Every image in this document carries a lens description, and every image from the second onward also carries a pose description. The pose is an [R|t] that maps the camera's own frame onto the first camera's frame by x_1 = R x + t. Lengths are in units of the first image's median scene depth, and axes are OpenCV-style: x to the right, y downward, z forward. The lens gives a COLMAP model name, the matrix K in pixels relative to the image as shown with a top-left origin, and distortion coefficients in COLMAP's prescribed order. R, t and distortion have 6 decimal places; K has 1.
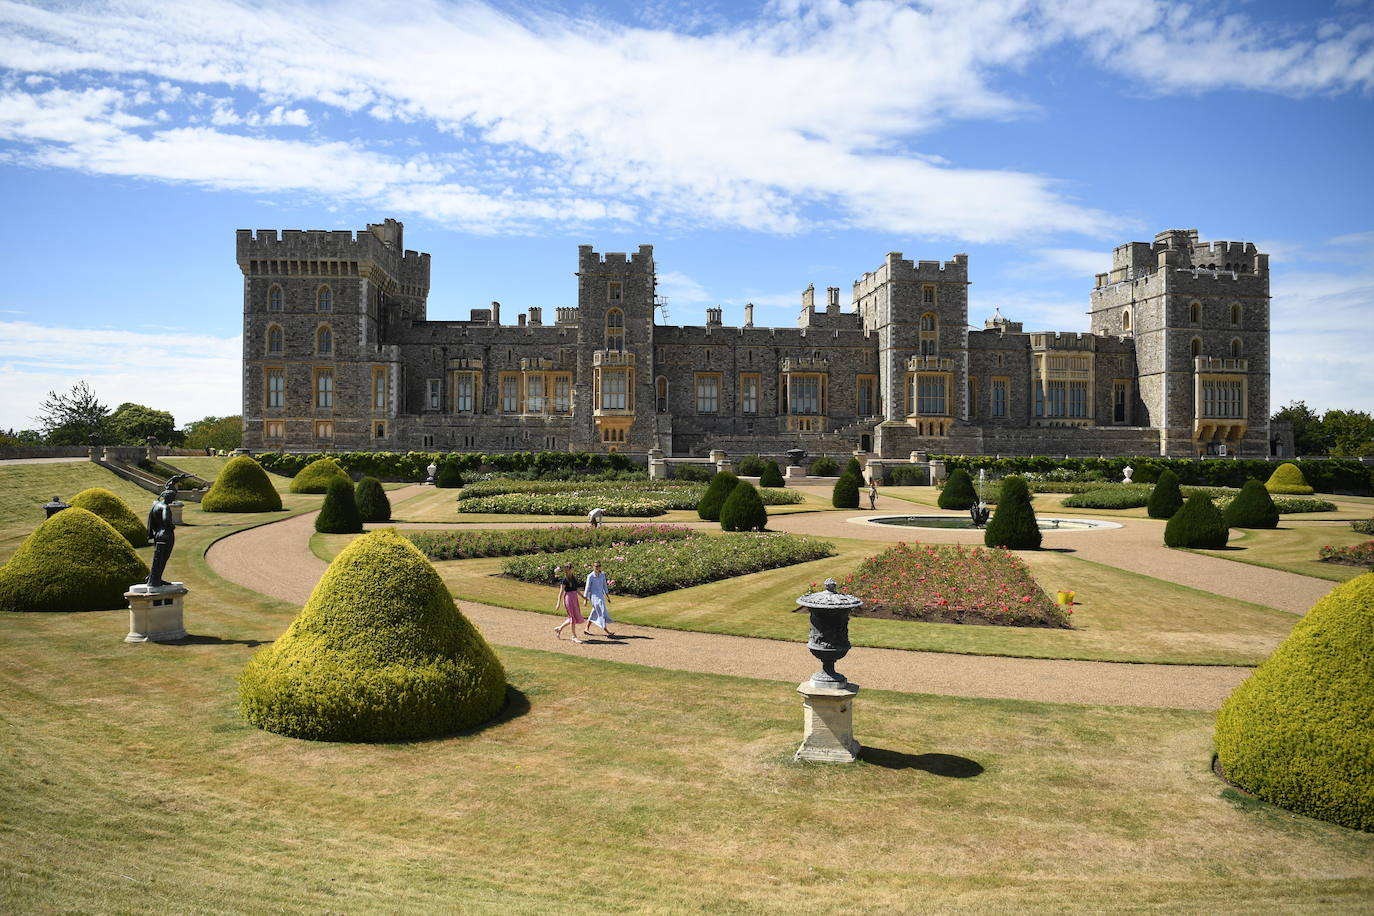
lens RADIAL K [[974.0, 0, 690.4], [0, 974.0, 460.0], [0, 0, 1]] dist [-0.070155, 0.006408]
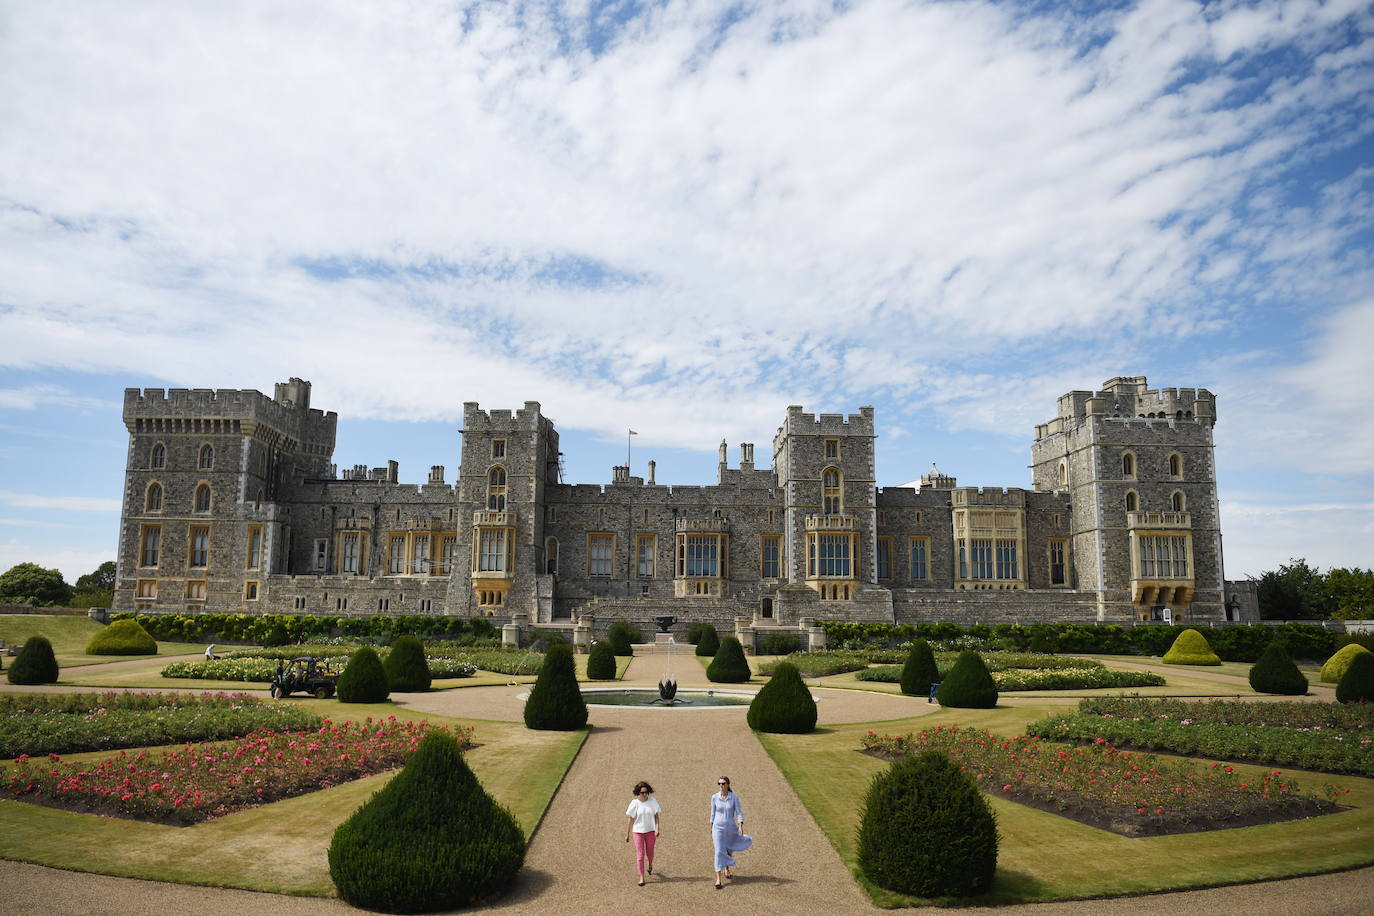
lens RADIAL K [[1008.7, 0, 687.0], [0, 1008.7, 458.0], [0, 0, 1]] dist [-0.071099, 0.011270]
pose [[0.997758, -0.006760, -0.066584, 0.170272], [-0.004317, 0.986312, -0.164832, -0.000024], [0.066787, 0.164750, 0.984072, 0.025776]]
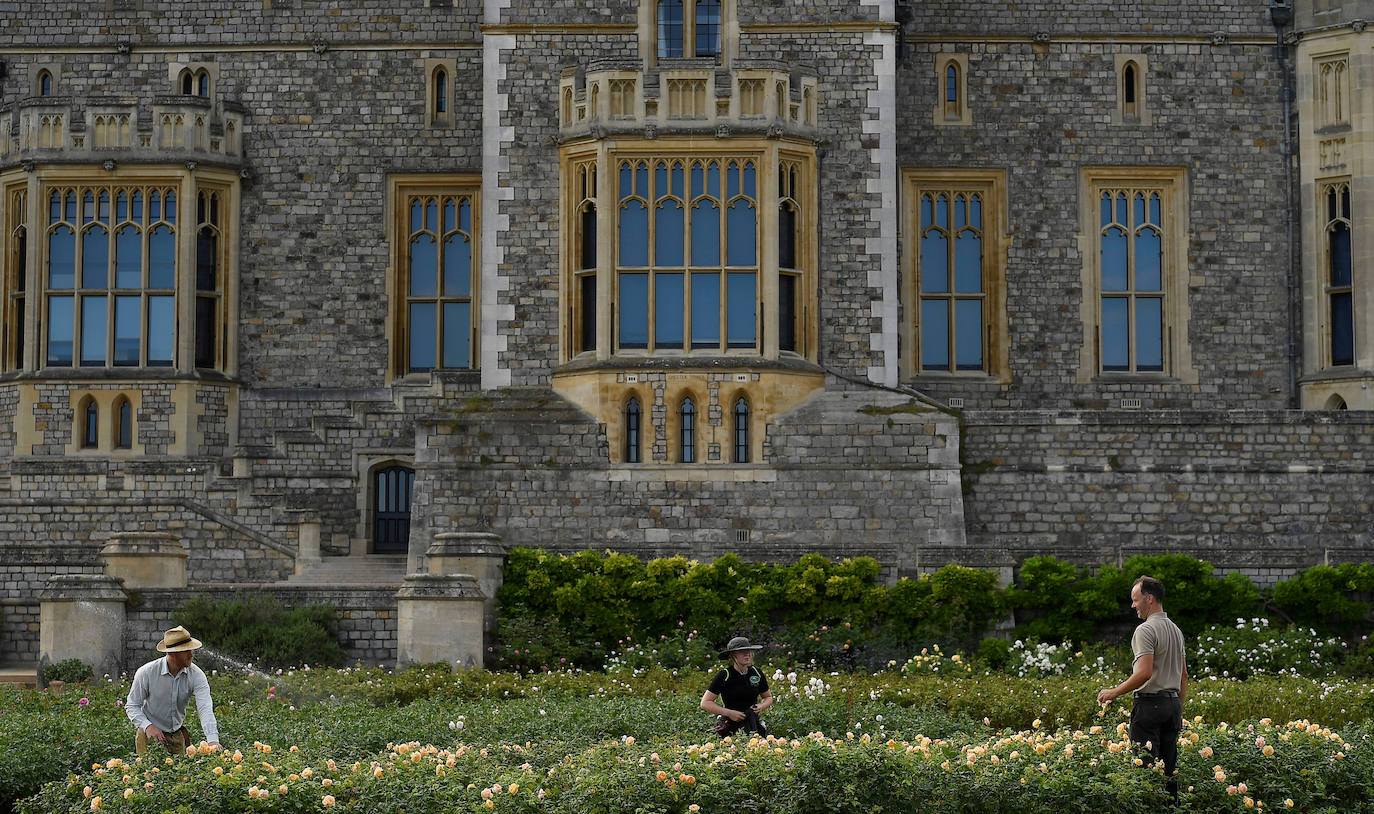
lens RADIAL K [[3296.8, 0, 660.7], [0, 3296.8, 304.6], [0, 0, 1]] dist [0.041737, 0.181441]
pose [[0.990928, -0.019697, -0.132943, 0.327593], [0.004133, 0.993200, -0.116344, 0.019735], [0.134331, 0.114739, 0.984271, 0.342049]]
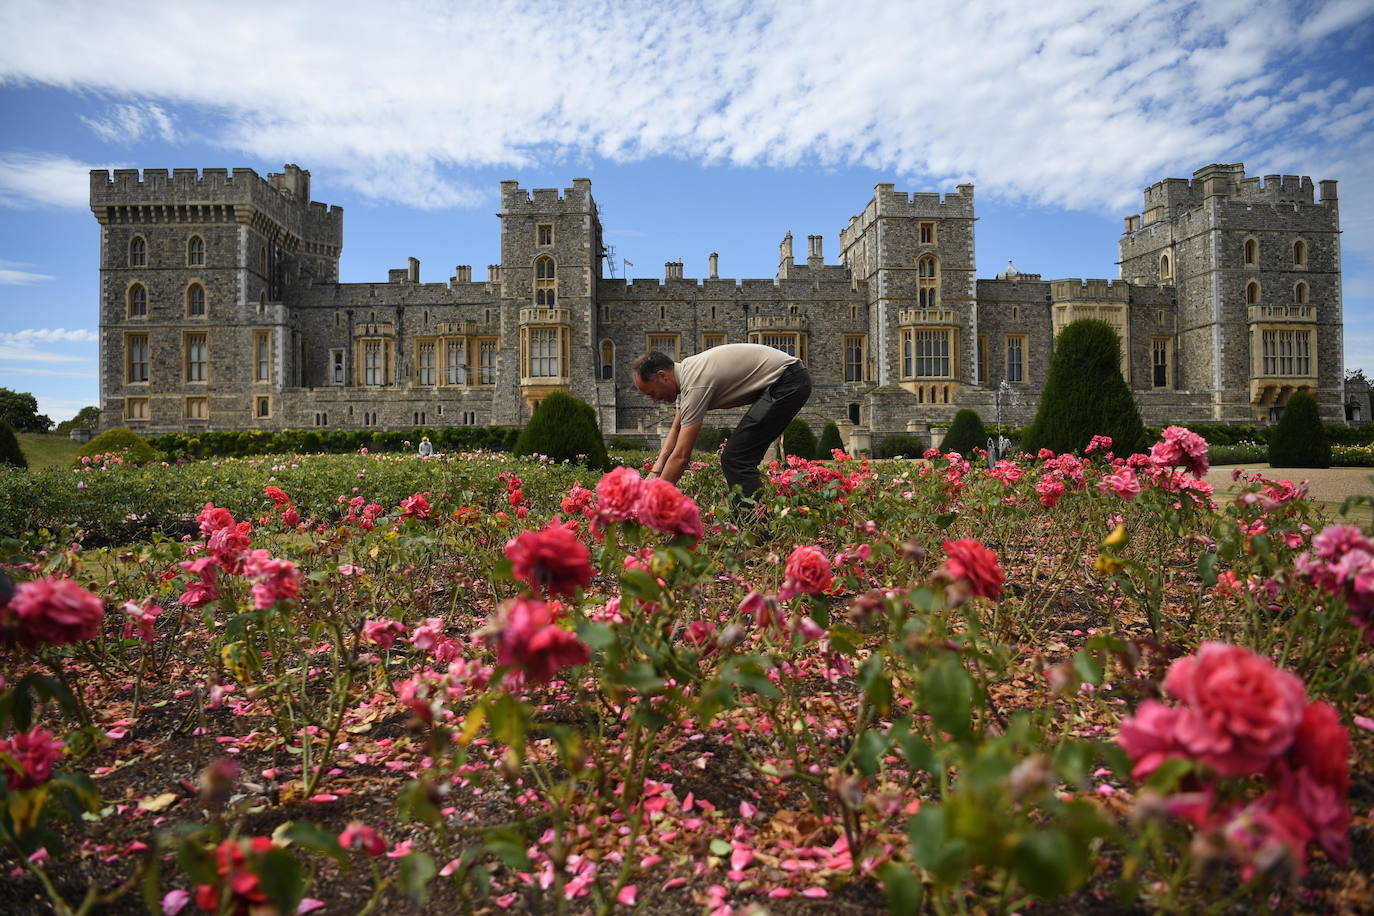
lens RADIAL K [[948.1, 0, 689.0], [0, 948.1, 462.1], [0, 0, 1]] dist [-0.069921, 0.010066]
pose [[0.999653, -0.017063, -0.020070, 0.055745], [0.016922, 0.999831, -0.007211, 0.026515], [0.020190, 0.006869, 0.999773, 0.194528]]
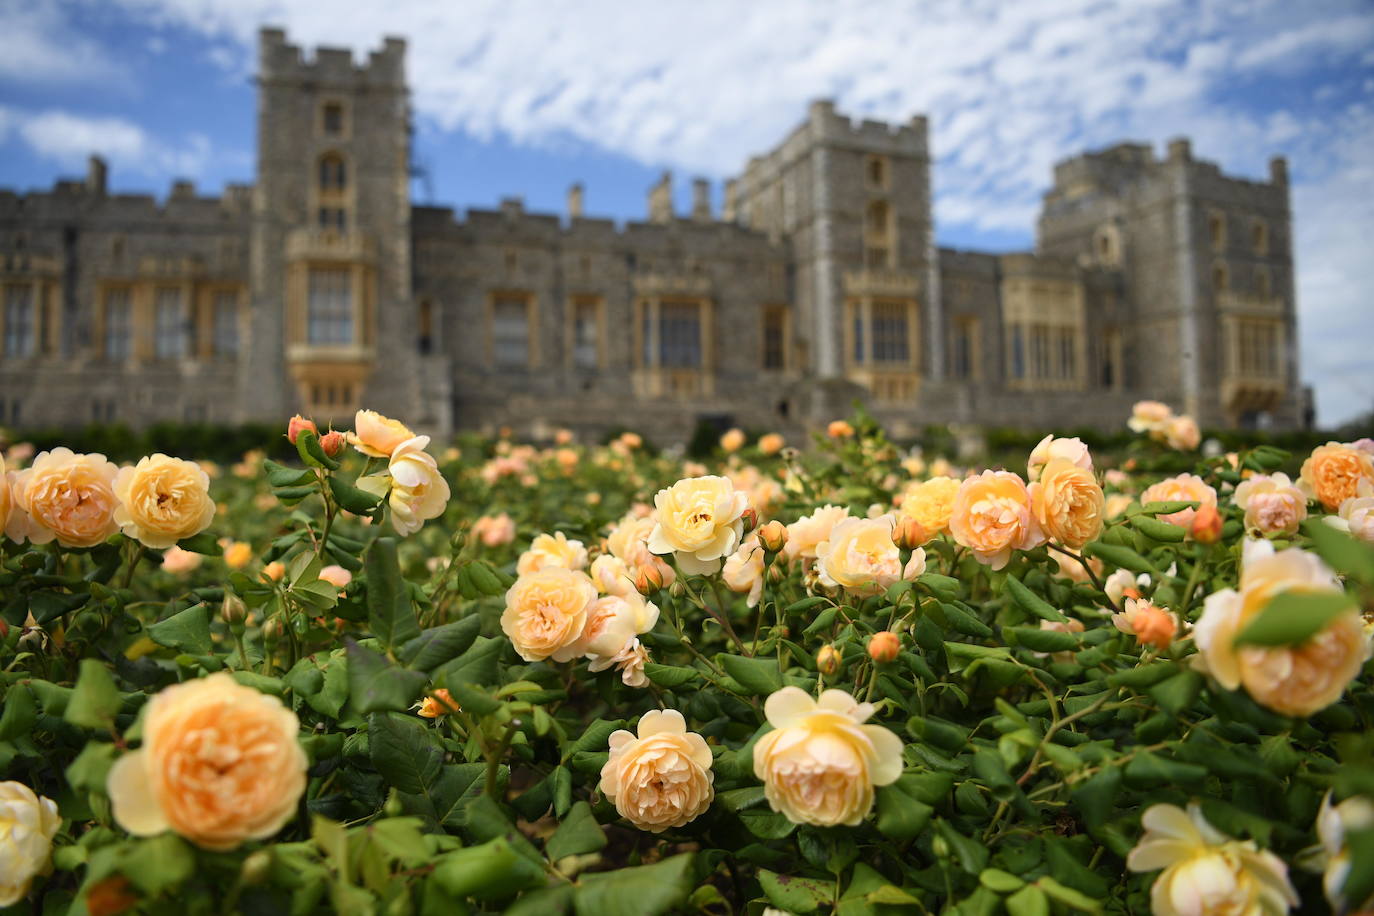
lens RADIAL K [[923.1, 0, 682.6], [0, 923.1, 457.5], [0, 0, 1]] dist [-0.066650, 0.002502]
pose [[0.963525, -0.018283, 0.266994, -0.029555], [0.027217, 0.999185, -0.029801, 0.023015], [-0.266231, 0.035981, 0.963237, 0.481073]]
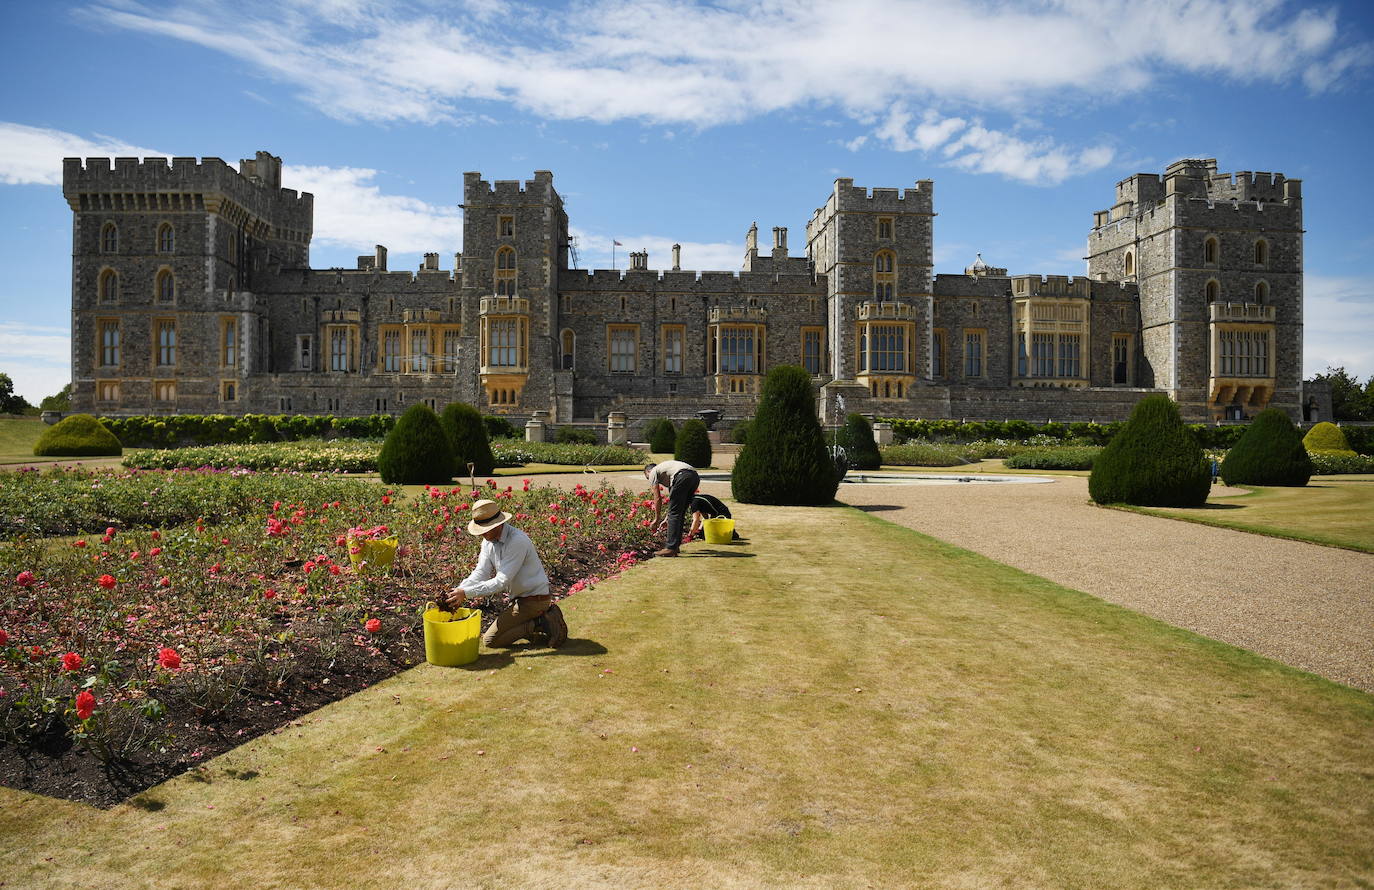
lens RADIAL K [[977.7, 0, 679.9], [0, 977.7, 462.1], [0, 0, 1]] dist [-0.071392, 0.011336]
pose [[0.999417, -0.000198, -0.034150, 0.097885], [0.000561, 0.999943, 0.010627, 0.021021], [0.034146, -0.010639, 0.999360, 0.156565]]
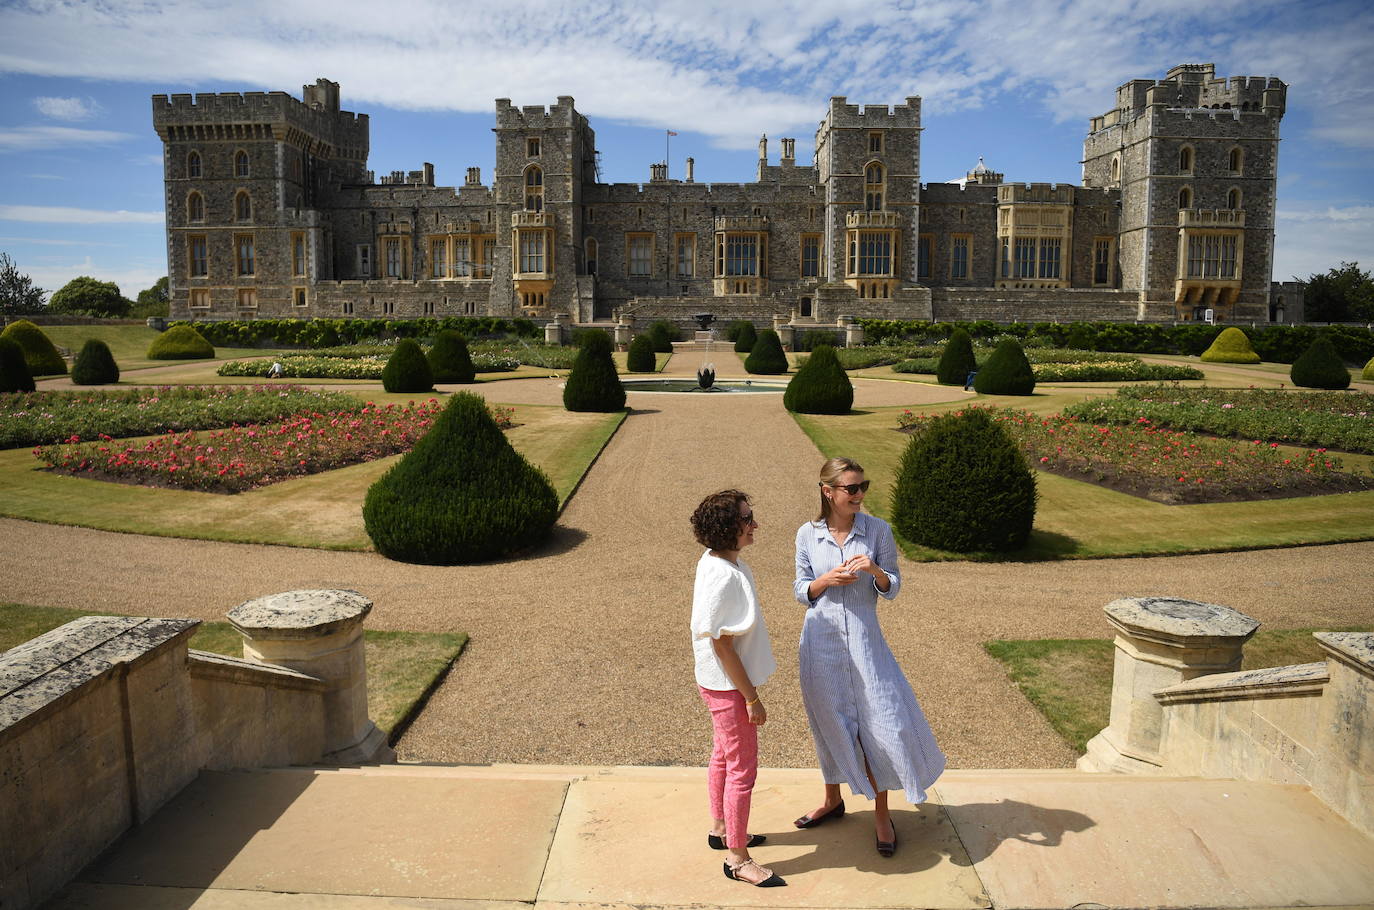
lens RADIAL K [[986.2, 0, 680.6], [0, 986.2, 451.0], [0, 0, 1]] dist [-0.069694, 0.009465]
pose [[0.993501, 0.011188, -0.113270, 0.170701], [0.002461, 0.992814, 0.119642, 0.006733], [0.113795, -0.119144, 0.986334, 0.036755]]
